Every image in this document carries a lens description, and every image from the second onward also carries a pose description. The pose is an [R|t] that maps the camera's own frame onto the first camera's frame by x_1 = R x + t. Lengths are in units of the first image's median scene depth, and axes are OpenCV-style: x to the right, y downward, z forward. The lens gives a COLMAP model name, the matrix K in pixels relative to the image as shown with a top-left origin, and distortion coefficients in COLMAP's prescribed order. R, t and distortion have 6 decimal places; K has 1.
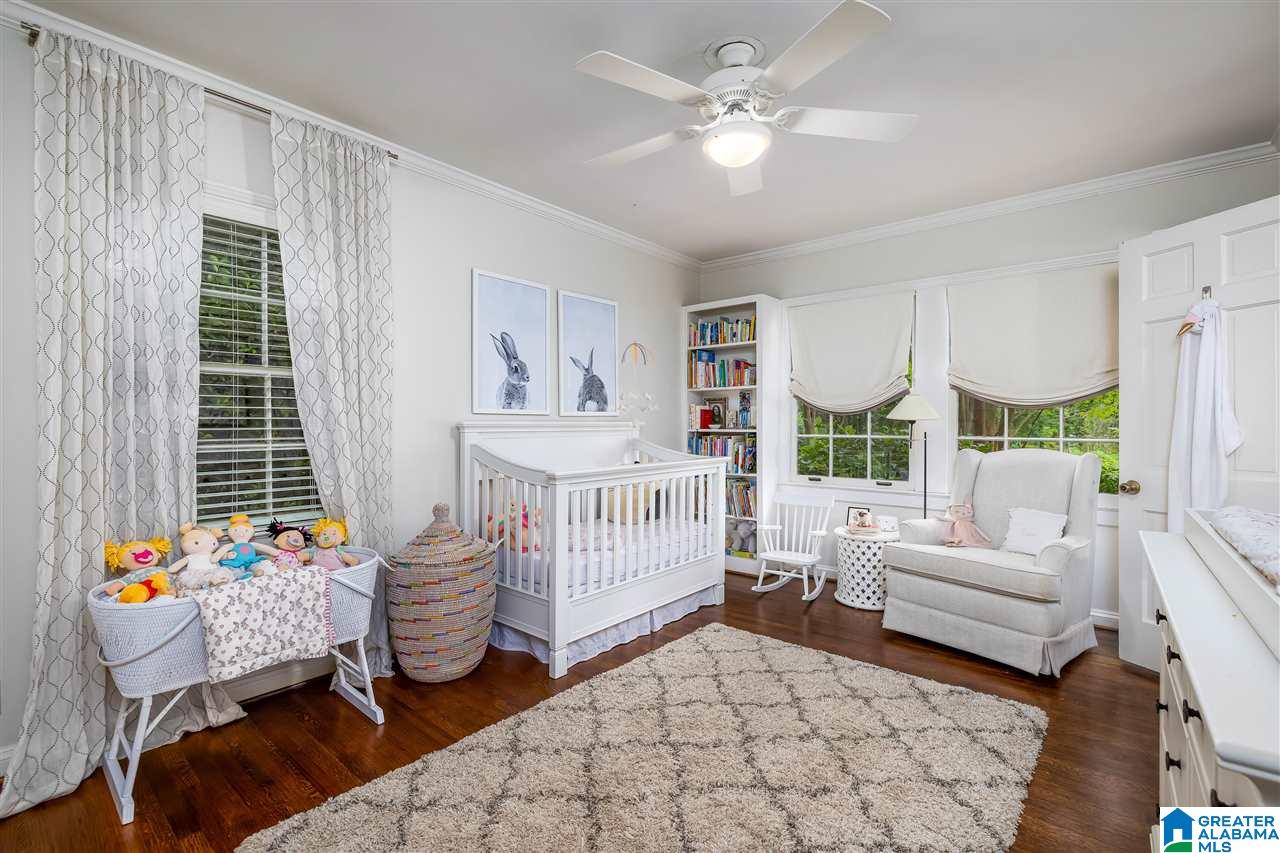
lens RADIAL K [[589.0, 0, 638.3], [0, 589.0, 432.1], [0, 0, 1]] dist [0.000716, 0.000249]
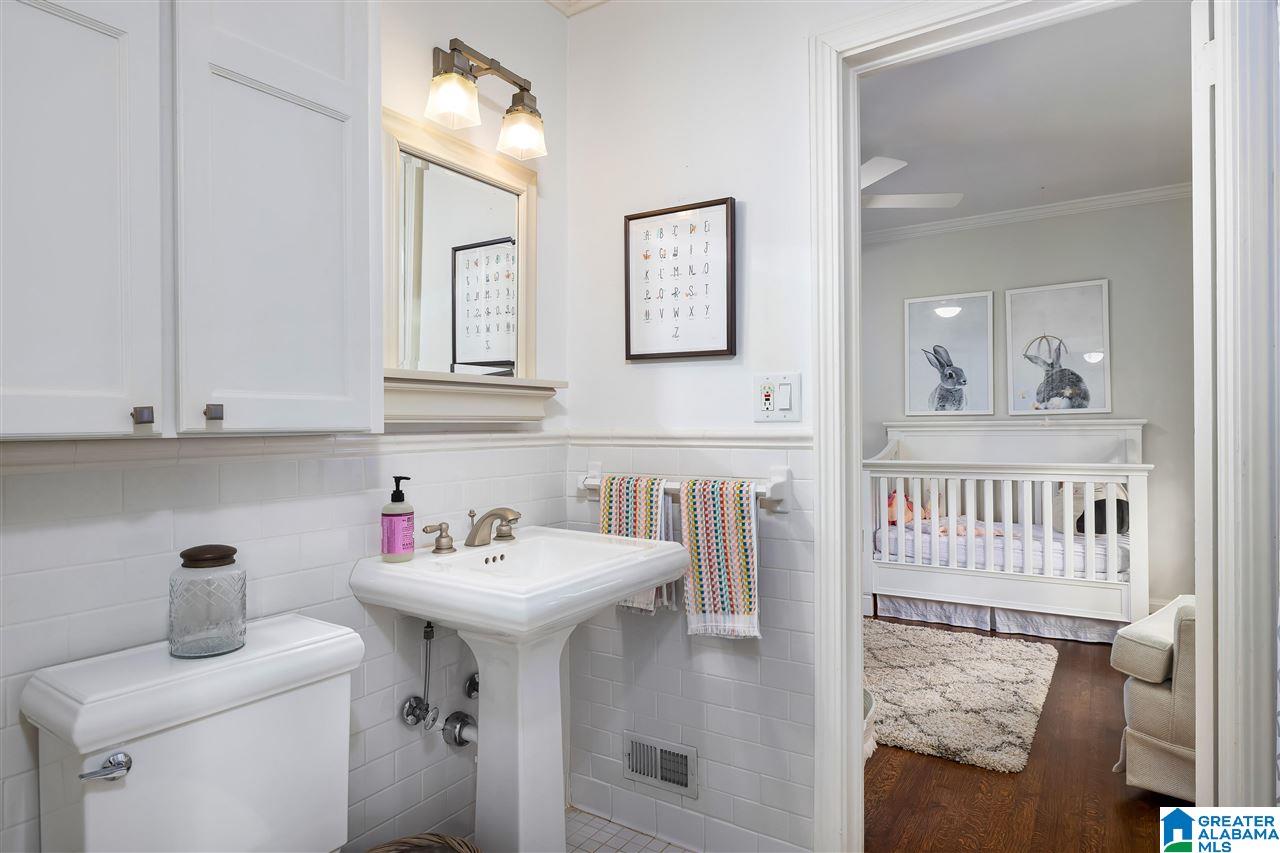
lens RADIAL K [[737.8, 0, 641.3], [0, 737.8, 424.0], [0, 0, 1]] dist [-0.005887, -0.000811]
pose [[0.103273, -0.007457, -0.994625, 1.148816], [-0.006190, 0.999948, -0.008140, 0.002837], [0.994634, 0.006997, 0.103221, 0.256472]]
